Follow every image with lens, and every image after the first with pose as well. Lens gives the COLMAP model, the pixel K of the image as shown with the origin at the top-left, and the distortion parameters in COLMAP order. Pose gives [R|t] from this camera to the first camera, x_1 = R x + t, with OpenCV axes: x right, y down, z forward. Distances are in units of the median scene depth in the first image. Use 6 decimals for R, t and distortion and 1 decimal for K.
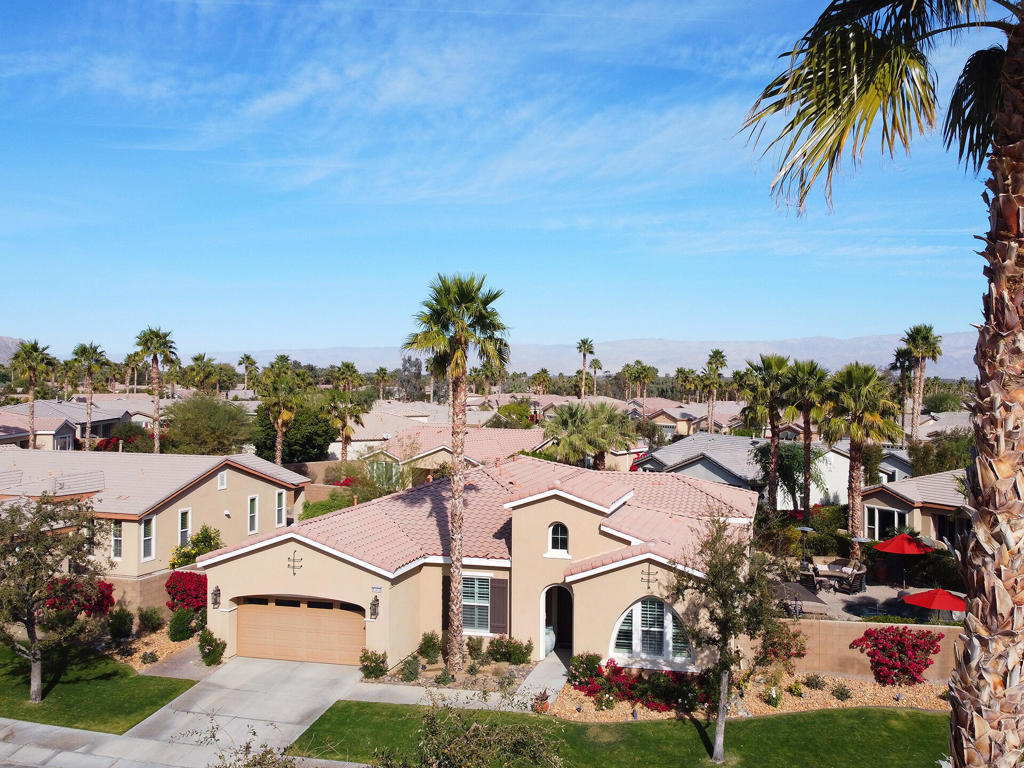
lens RADIAL K [[931.3, 0, 568.5], [0, 931.3, 389.8], [0, 0, 1]] dist [-0.006674, 0.000000]
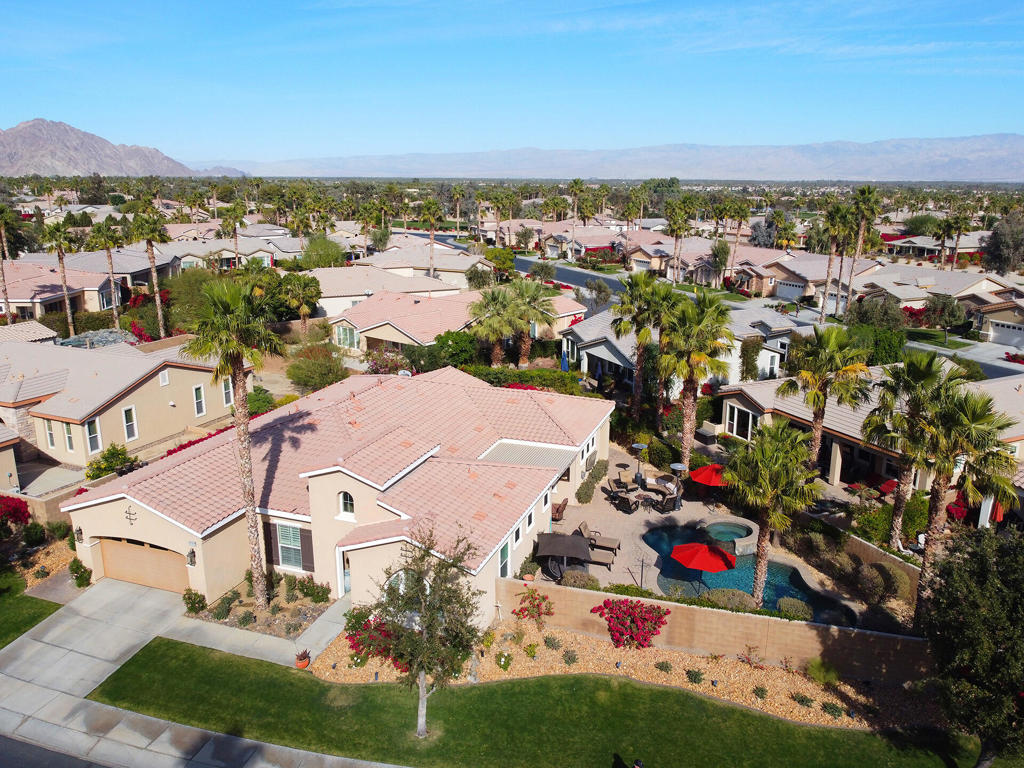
lens RADIAL K [[778.9, 0, 514.3], [0, 778.9, 384.3], [0, 0, 1]] dist [0.008772, -0.015022]
pose [[0.992906, 0.027778, -0.115612, 0.298427], [0.001058, 0.970226, 0.242198, -0.214505], [0.118898, -0.240602, 0.963314, 0.131958]]
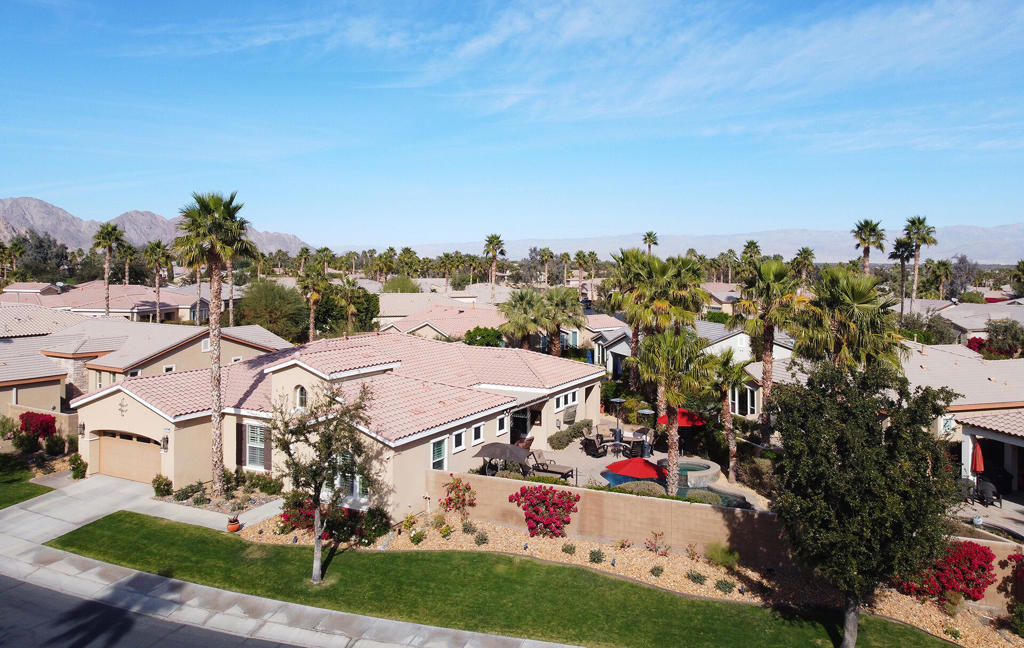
lens RADIAL K [[779.1, 0, 513.7], [0, 779.1, 263.1], [0, 0, 1]] dist [0.007255, -0.014322]
pose [[0.965994, -0.001502, -0.258560, 0.538360], [-0.002142, 0.999902, -0.013810, -0.009589], [0.258555, 0.013894, 0.965897, 0.044680]]
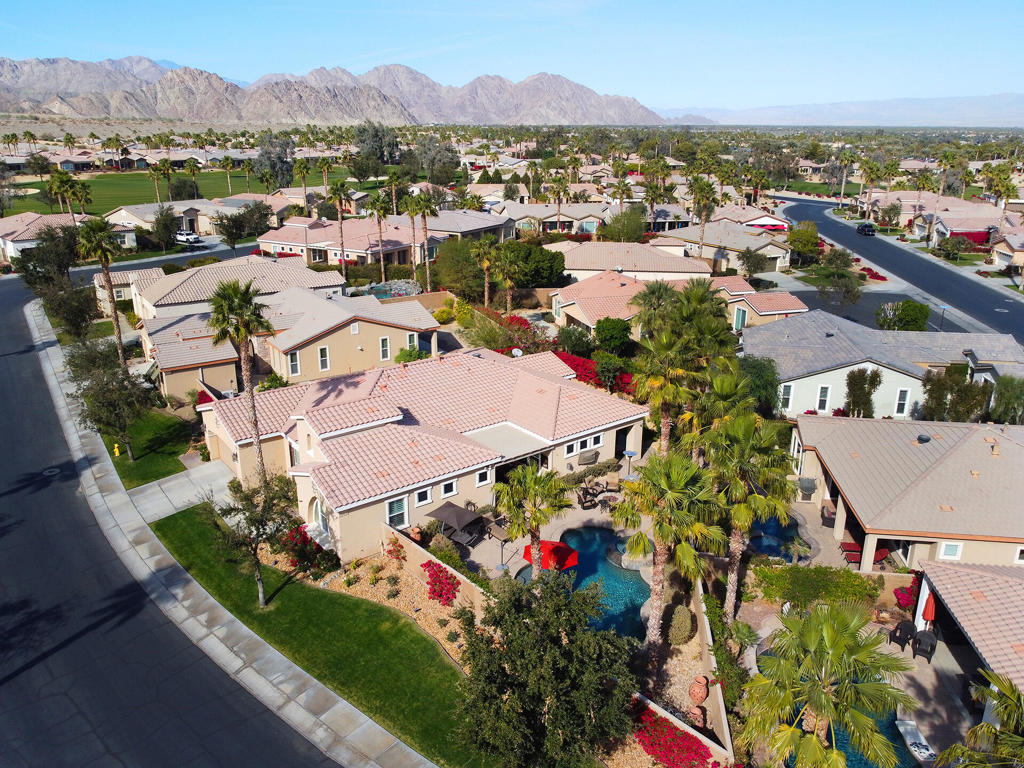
lens RADIAL K [[778.9, 0, 515.4], [0, 778.9, 376.6], [0, 0, 1]] dist [0.008772, -0.015022]
pose [[0.776198, 0.192887, -0.600259, 1.034346], [-0.008744, 0.955255, 0.295654, -0.347647], [0.630428, -0.224237, 0.743154, 0.246240]]
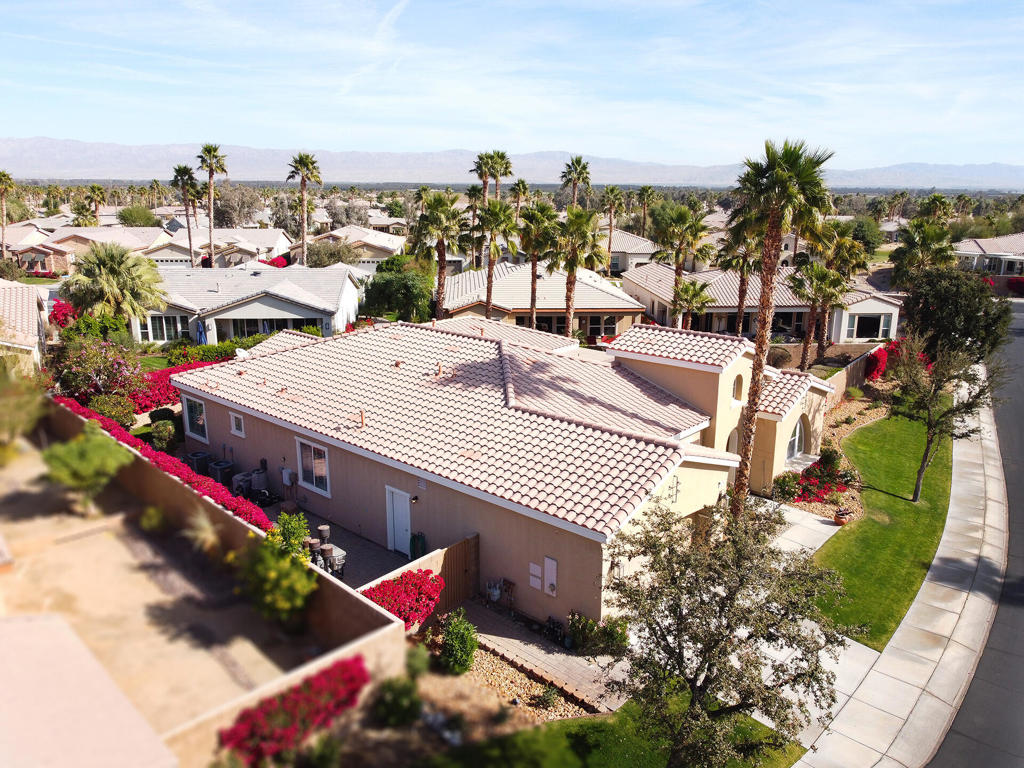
lens RADIAL K [[778.9, 0, 517.0], [0, 778.9, 393.7], [0, 0, 1]] dist [0.008772, -0.015022]
pose [[0.468730, -0.235672, 0.851323, -0.913185], [0.008421, 0.964901, 0.262478, -0.079054], [-0.883301, -0.115863, 0.454263, 0.799629]]
